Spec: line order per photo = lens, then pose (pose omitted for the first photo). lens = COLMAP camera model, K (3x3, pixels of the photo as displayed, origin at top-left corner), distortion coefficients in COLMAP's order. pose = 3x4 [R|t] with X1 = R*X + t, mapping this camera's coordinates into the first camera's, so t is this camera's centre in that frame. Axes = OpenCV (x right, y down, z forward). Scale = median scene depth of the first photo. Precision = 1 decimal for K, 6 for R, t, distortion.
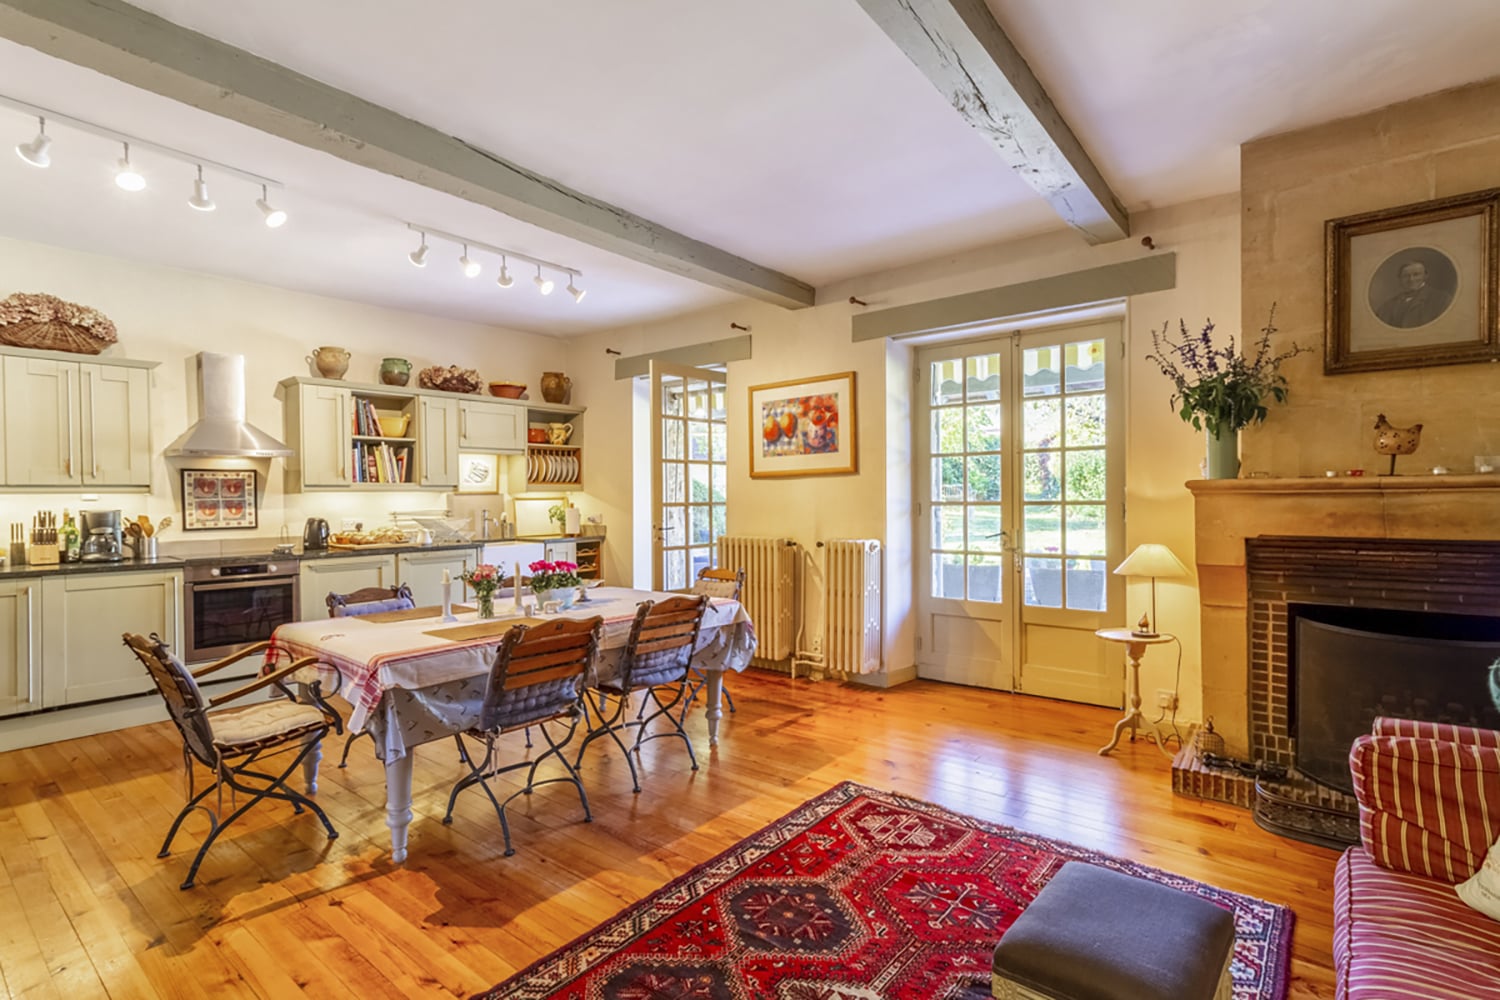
lens RADIAL K [[708.2, 0, 762.2], [0, 708.2, 511.5], [0, 0, 1]] dist [0.006098, 0.000379]
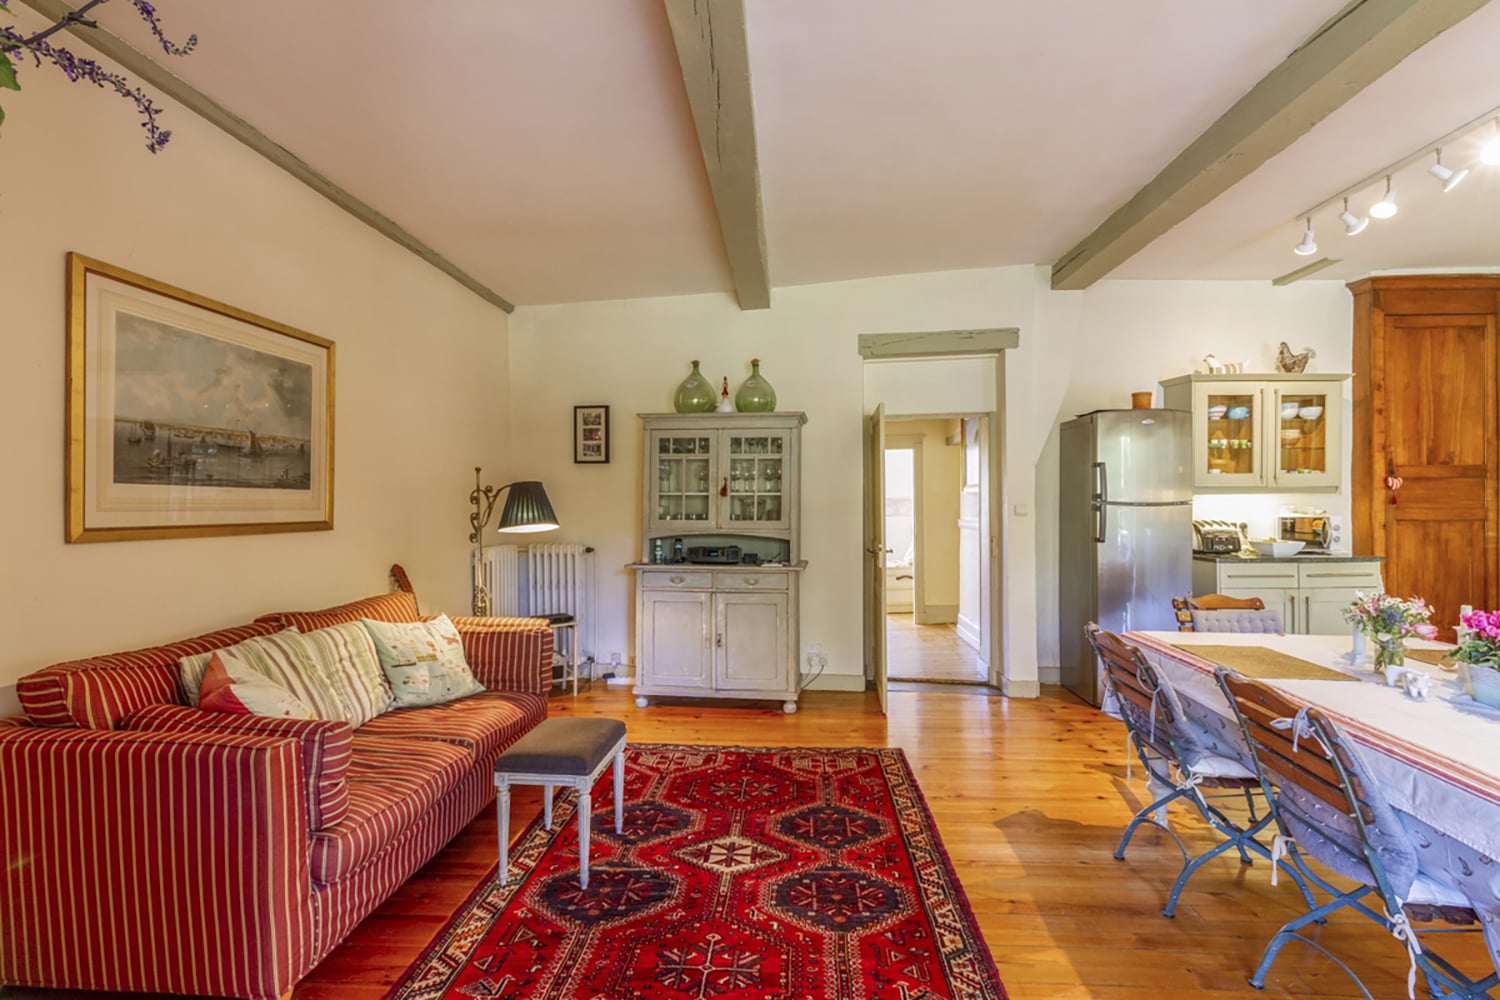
lens RADIAL K [[708.2, 0, 748.5], [0, 708.2, 499.6], [0, 0, 1]] dist [0.006098, 0.000379]
pose [[-0.824790, 0.012826, -0.565294, 0.329483], [0.006600, 0.999893, 0.013057, -0.017560], [0.565401, 0.007038, -0.824786, 0.802617]]
